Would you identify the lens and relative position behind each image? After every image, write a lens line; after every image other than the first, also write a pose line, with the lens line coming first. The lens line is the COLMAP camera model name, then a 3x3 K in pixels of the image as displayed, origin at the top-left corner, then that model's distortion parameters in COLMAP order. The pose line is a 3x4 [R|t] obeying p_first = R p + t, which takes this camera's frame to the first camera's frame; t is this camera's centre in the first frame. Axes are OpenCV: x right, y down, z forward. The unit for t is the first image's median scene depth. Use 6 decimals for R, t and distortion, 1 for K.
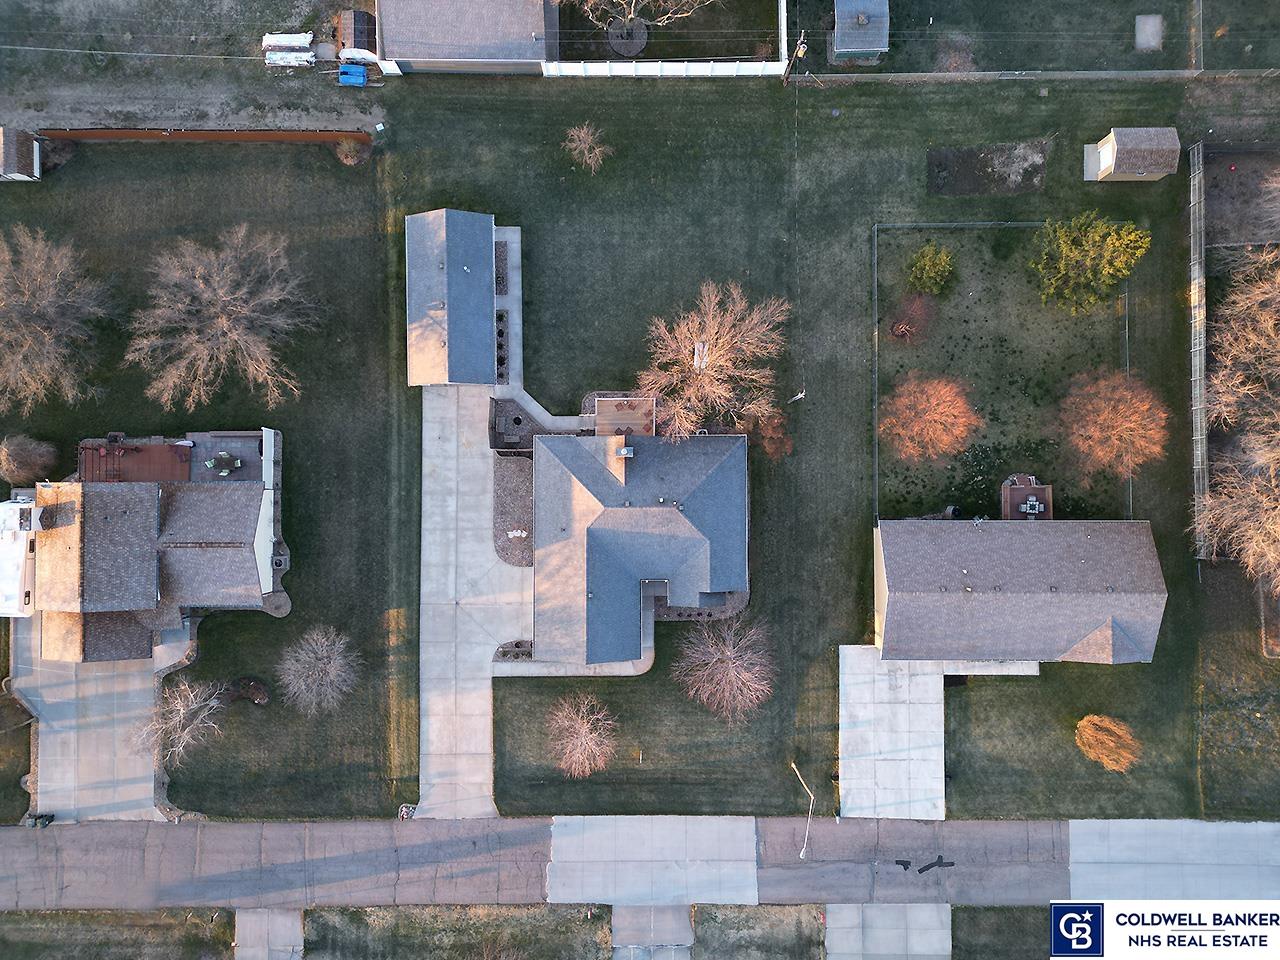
lens RADIAL K [[886.4, 0, 640.0], [0, 886.4, 480.0], [0, 0, 1]] dist [0.109397, -0.087642]
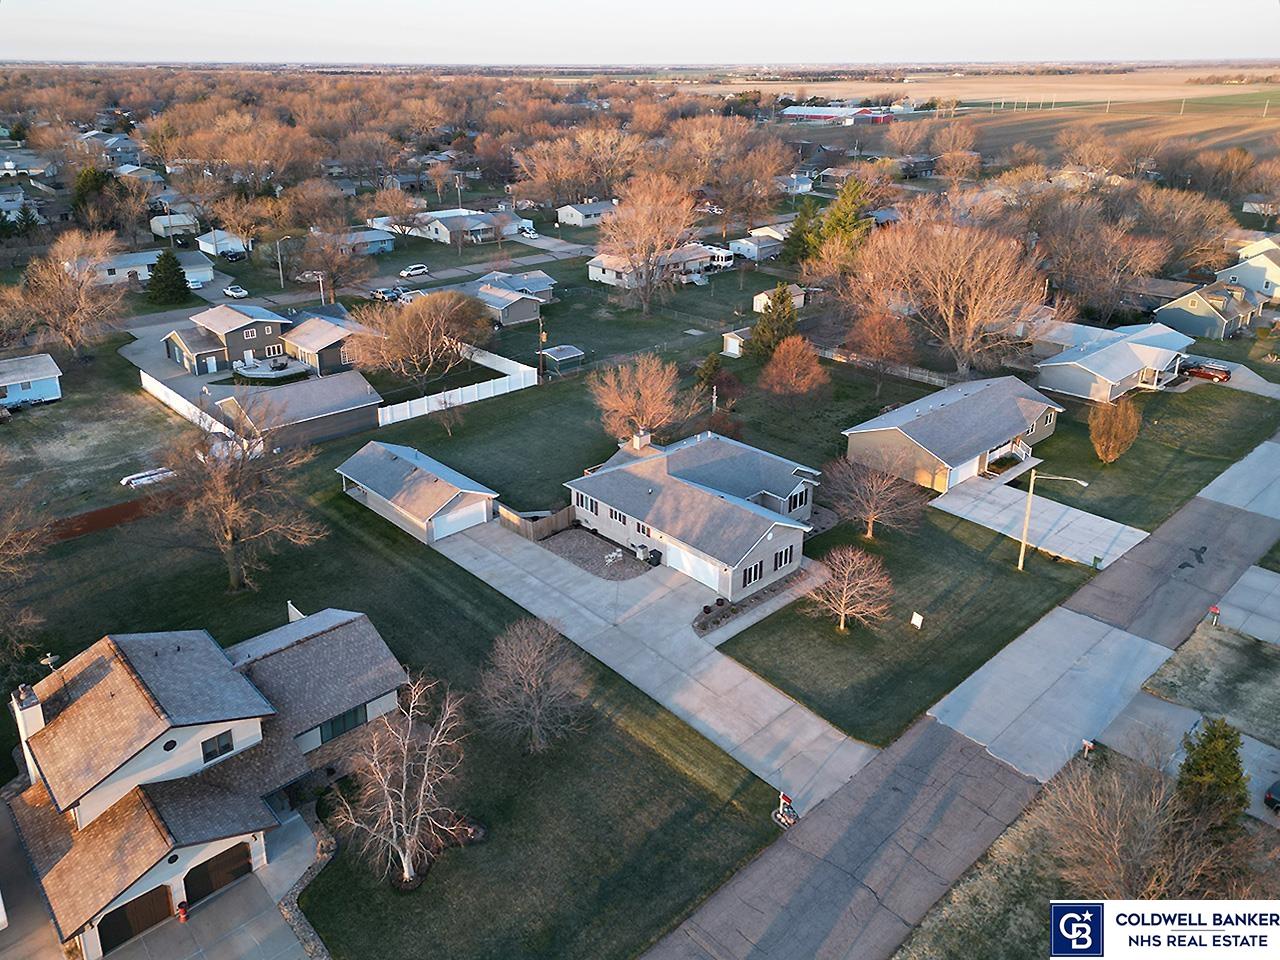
lens RADIAL K [[886.4, 0, 640.0], [0, 886.4, 480.0], [0, 0, 1]] dist [0.109397, -0.087642]
pose [[0.729306, -0.290321, 0.619537, -0.632743], [0.684143, 0.319755, -0.655519, 0.621158], [-0.007790, 0.901926, 0.431820, 0.546872]]
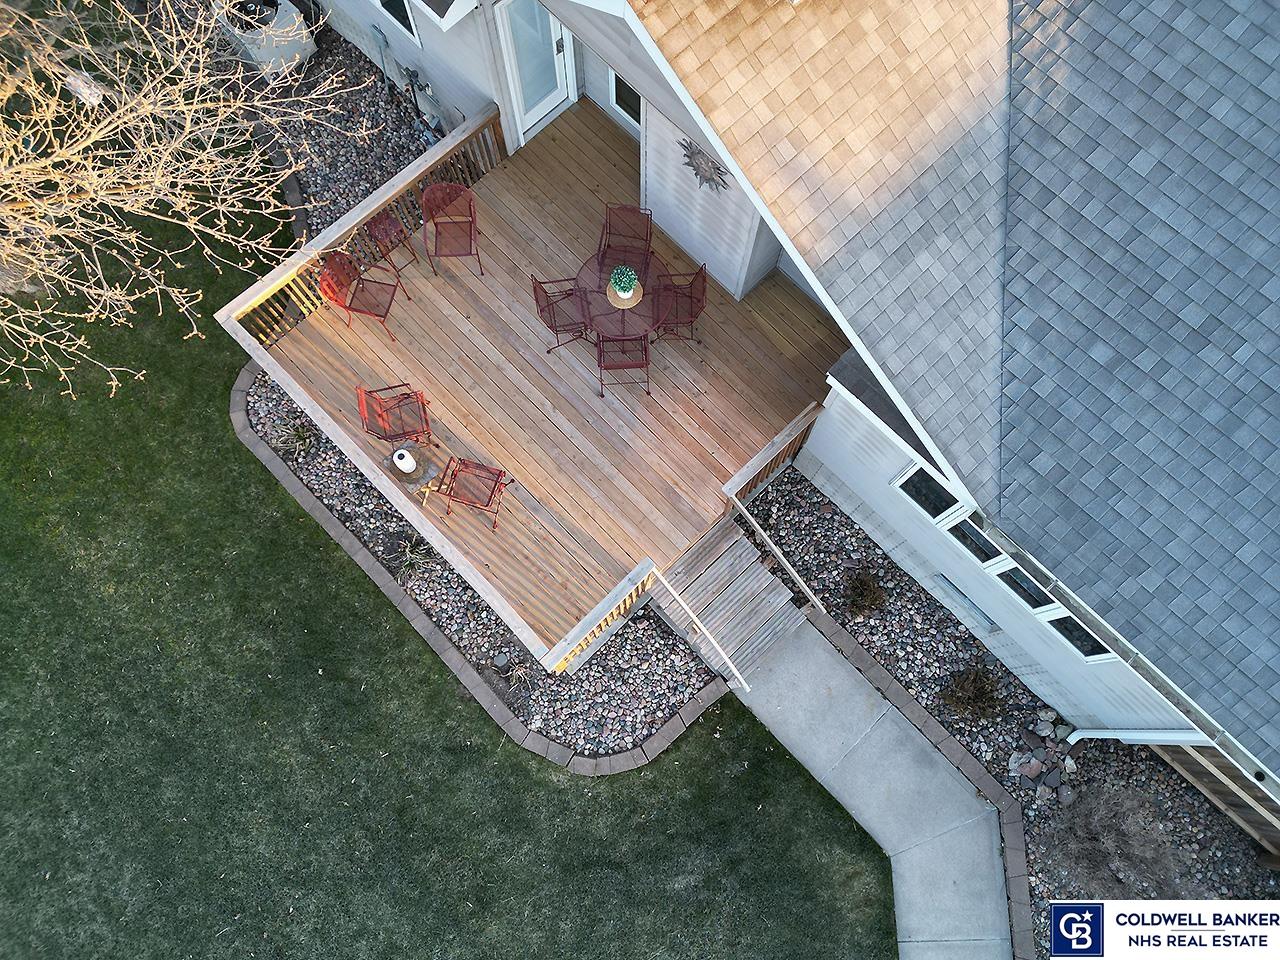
lens RADIAL K [[886.4, 0, 640.0], [0, 886.4, 480.0], [0, 0, 1]] dist [0.109397, -0.087642]
pose [[-0.692316, -0.698389, 0.181522, -0.059780], [0.721594, -0.669804, 0.175115, -0.084444], [-0.000714, 0.252220, 0.967670, 0.864103]]
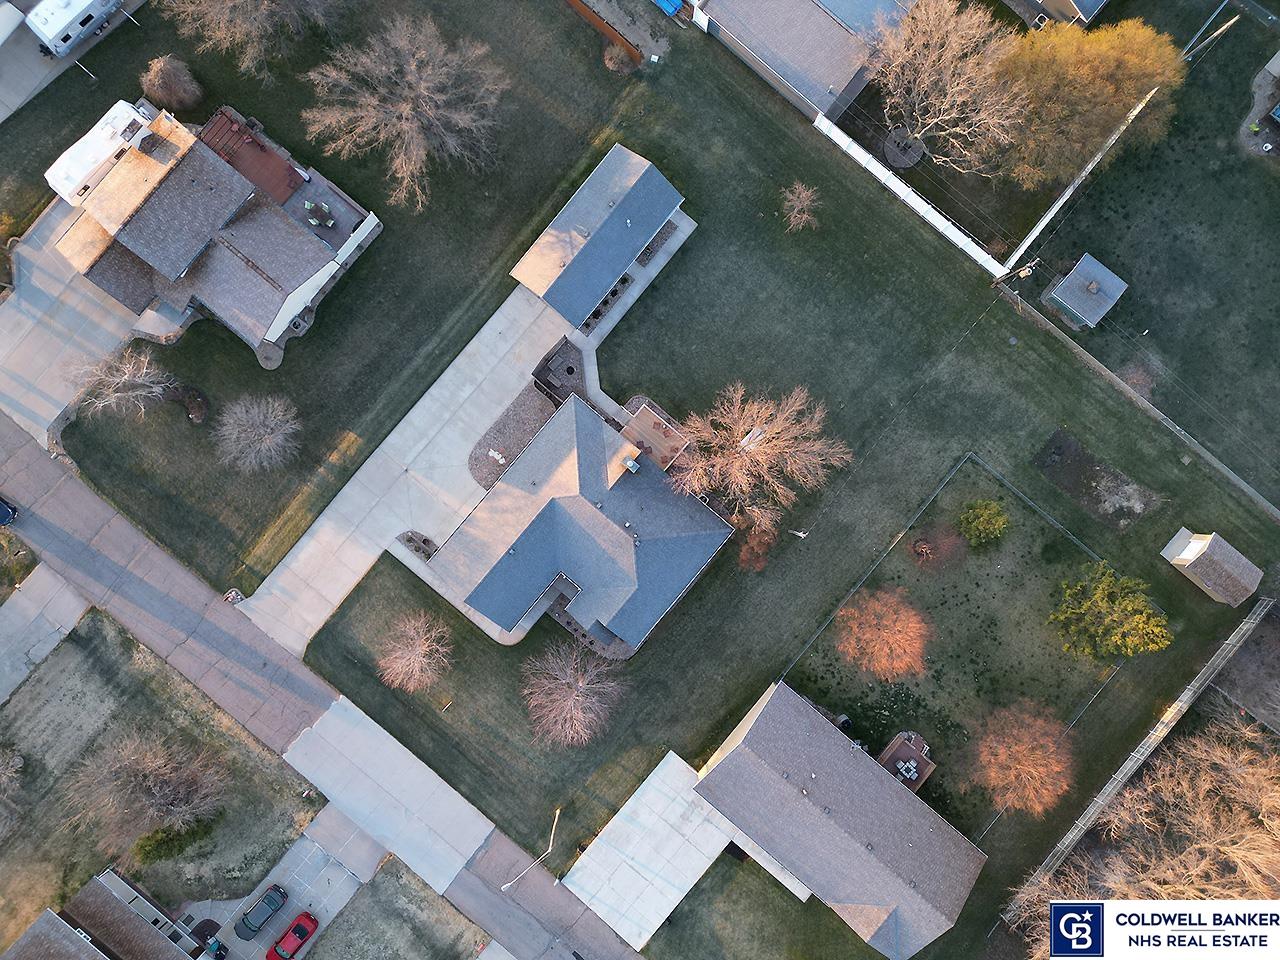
lens RADIAL K [[886.4, 0, 640.0], [0, 886.4, 480.0], [0, 0, 1]] dist [0.109397, -0.087642]
pose [[0.762899, 0.646490, -0.006015, 0.007714], [-0.646482, 0.762921, 0.003382, -0.026344], [0.006776, 0.001309, 0.999976, -0.000057]]
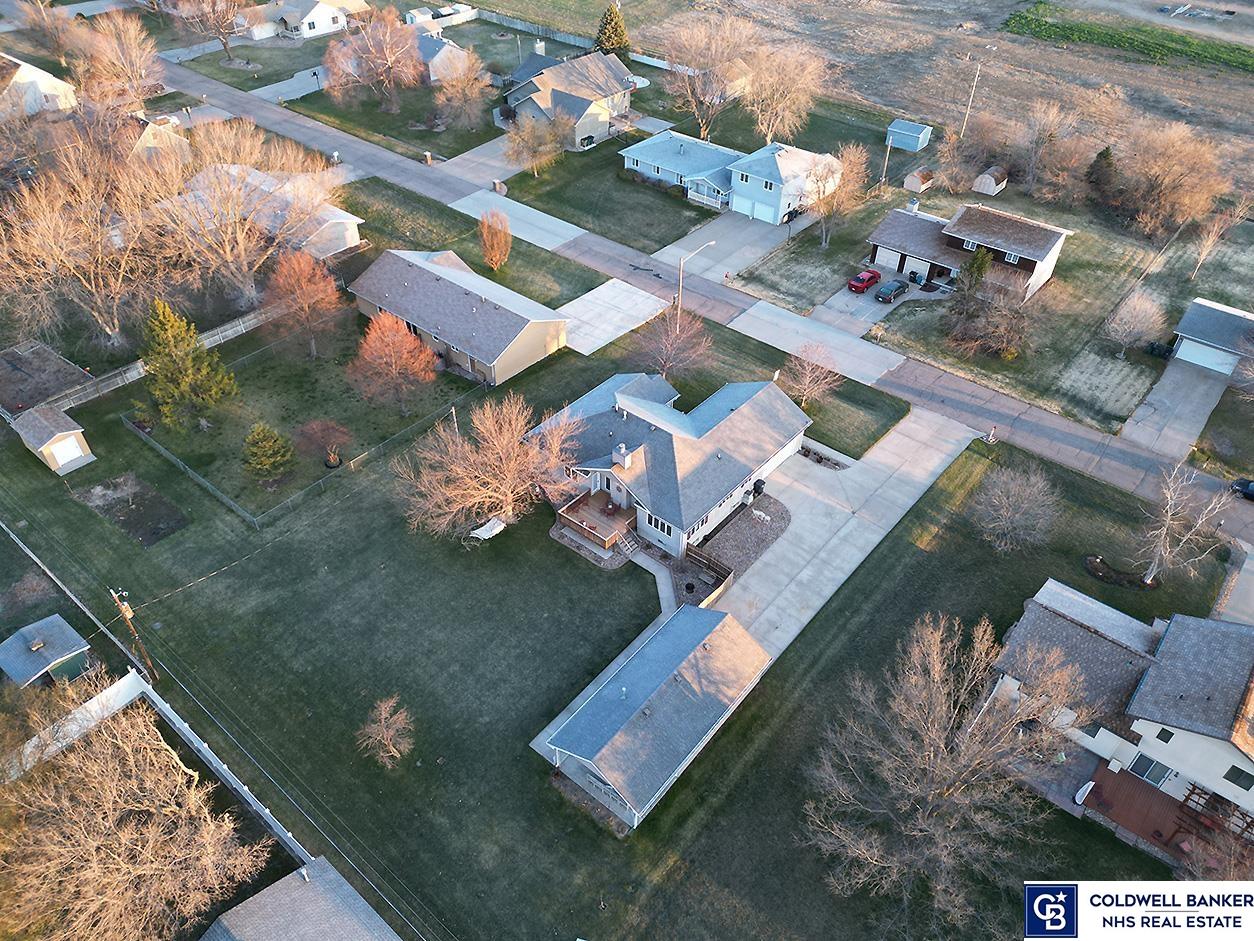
lens RADIAL K [[868.4, 0, 627.0], [0, 868.4, 470.5], [0, 0, 1]] dist [0.109397, -0.087642]
pose [[-0.766009, -0.433026, 0.475099, -0.445184], [0.642236, -0.483761, 0.594566, -0.556408], [-0.027628, 0.760568, 0.648670, 0.359127]]
